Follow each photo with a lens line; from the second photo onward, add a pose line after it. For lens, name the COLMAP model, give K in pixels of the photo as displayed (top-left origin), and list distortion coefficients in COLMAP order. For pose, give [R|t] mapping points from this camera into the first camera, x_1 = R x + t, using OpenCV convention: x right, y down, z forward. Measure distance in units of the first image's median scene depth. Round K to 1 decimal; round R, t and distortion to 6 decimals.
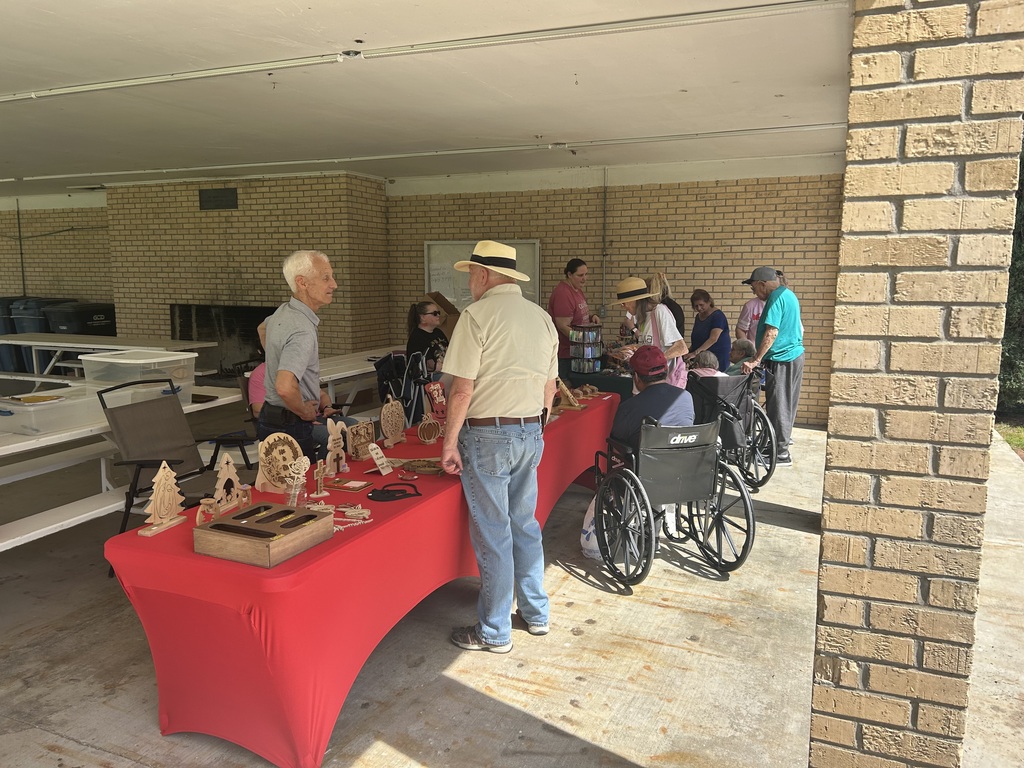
lens RADIAL K [[768.9, 0, 509.6], [0, 768.9, 383.1], [0, 0, 1]] dist [0.035568, -0.027628]
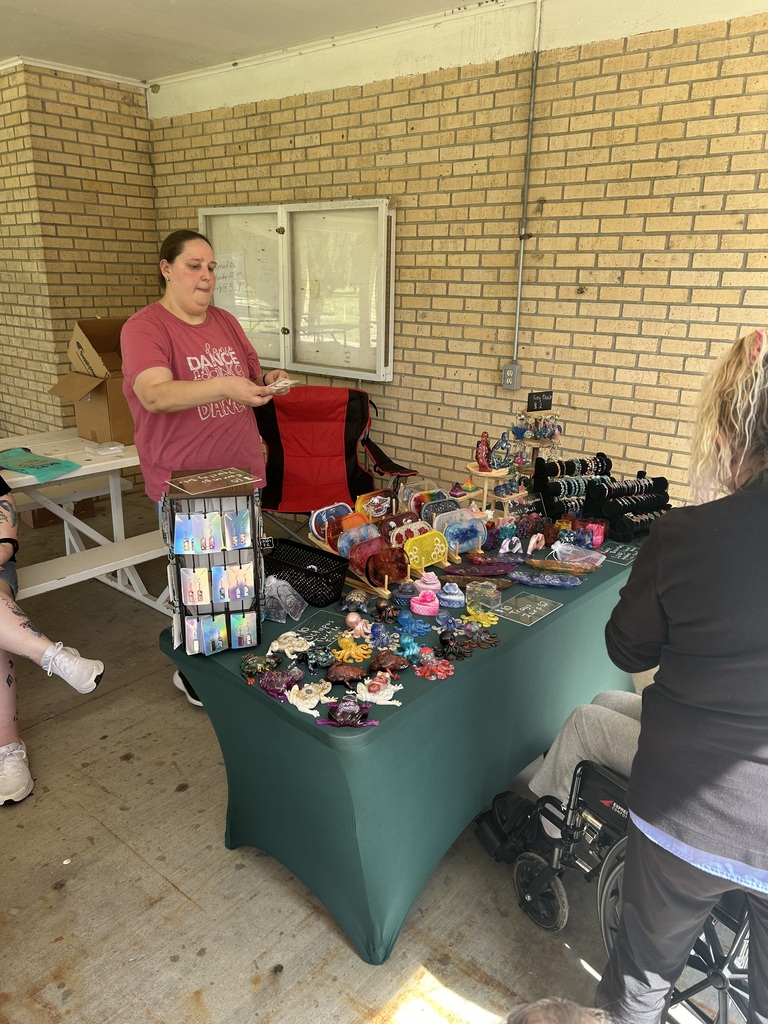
lens RADIAL K [[768.9, 0, 386.5], [0, 768.9, 512.1], [0, 0, 1]] dist [0.035568, -0.027628]
pose [[0.952112, 0.104674, -0.287274, 0.177439], [-0.056498, 0.983623, 0.171152, -0.082837], [0.300484, -0.146725, 0.942434, 0.533897]]
